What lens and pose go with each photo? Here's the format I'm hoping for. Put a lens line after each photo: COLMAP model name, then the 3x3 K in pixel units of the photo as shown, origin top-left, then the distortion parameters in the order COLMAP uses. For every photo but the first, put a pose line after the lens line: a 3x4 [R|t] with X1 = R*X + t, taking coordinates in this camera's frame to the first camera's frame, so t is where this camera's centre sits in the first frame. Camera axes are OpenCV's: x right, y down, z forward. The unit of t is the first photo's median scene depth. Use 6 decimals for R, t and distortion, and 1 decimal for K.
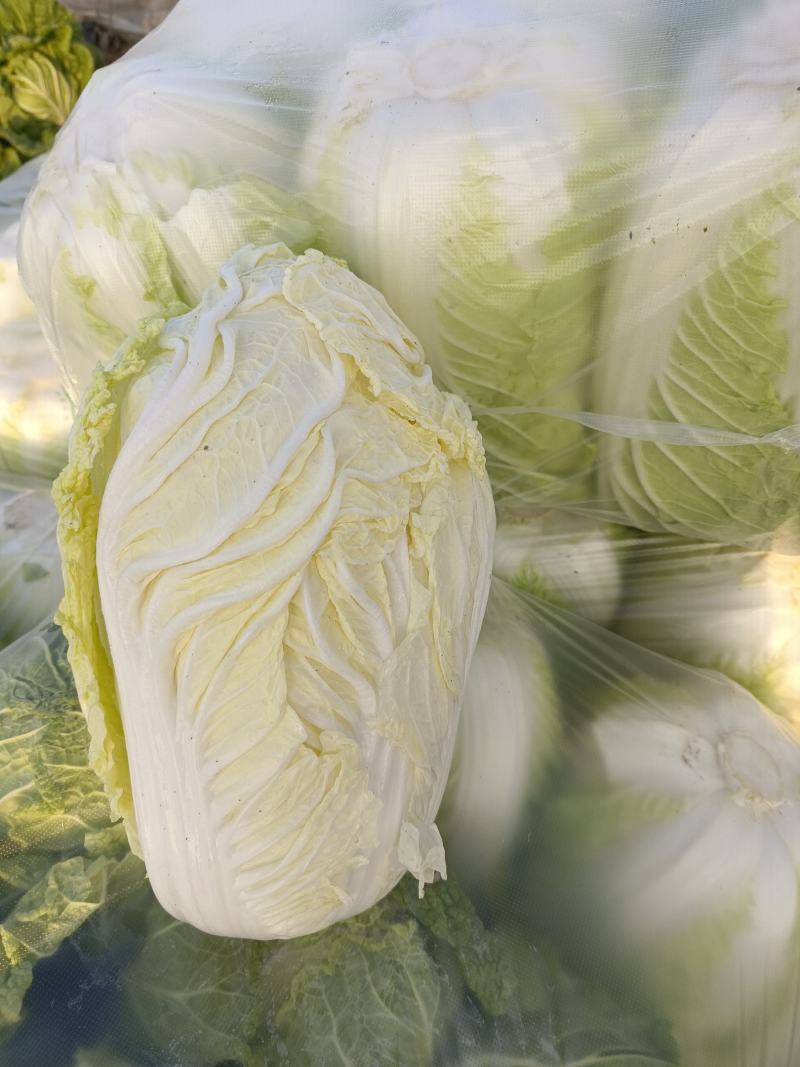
lens RADIAL K [[747.3, 0, 400.0], [0, 747.3, 533.5], [0, 0, 1]] dist [-0.008310, 0.001108]
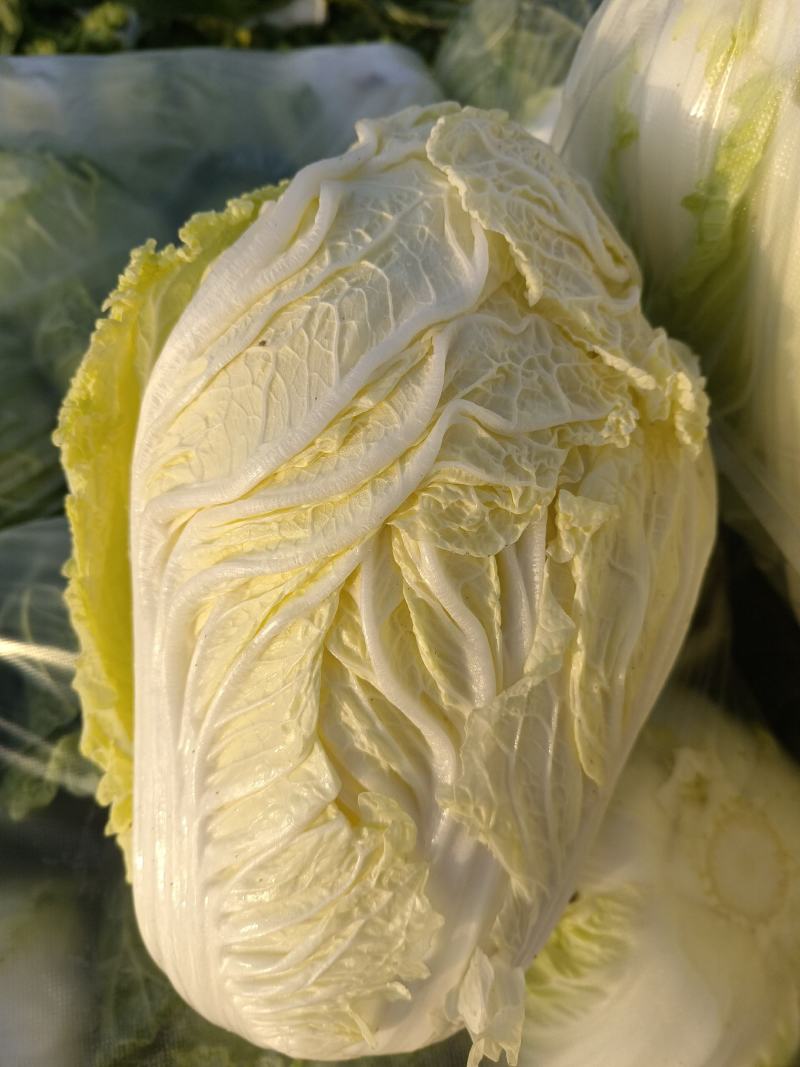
lens RADIAL K [[752.9, 0, 400.0], [0, 752.9, 533.5], [0, 0, 1]] dist [-0.003728, 0.000953]
pose [[0.938056, 0.167801, -0.303139, 0.090904], [-0.172760, 0.984907, 0.010590, 0.026138], [0.300341, 0.042436, 0.952888, 0.362269]]
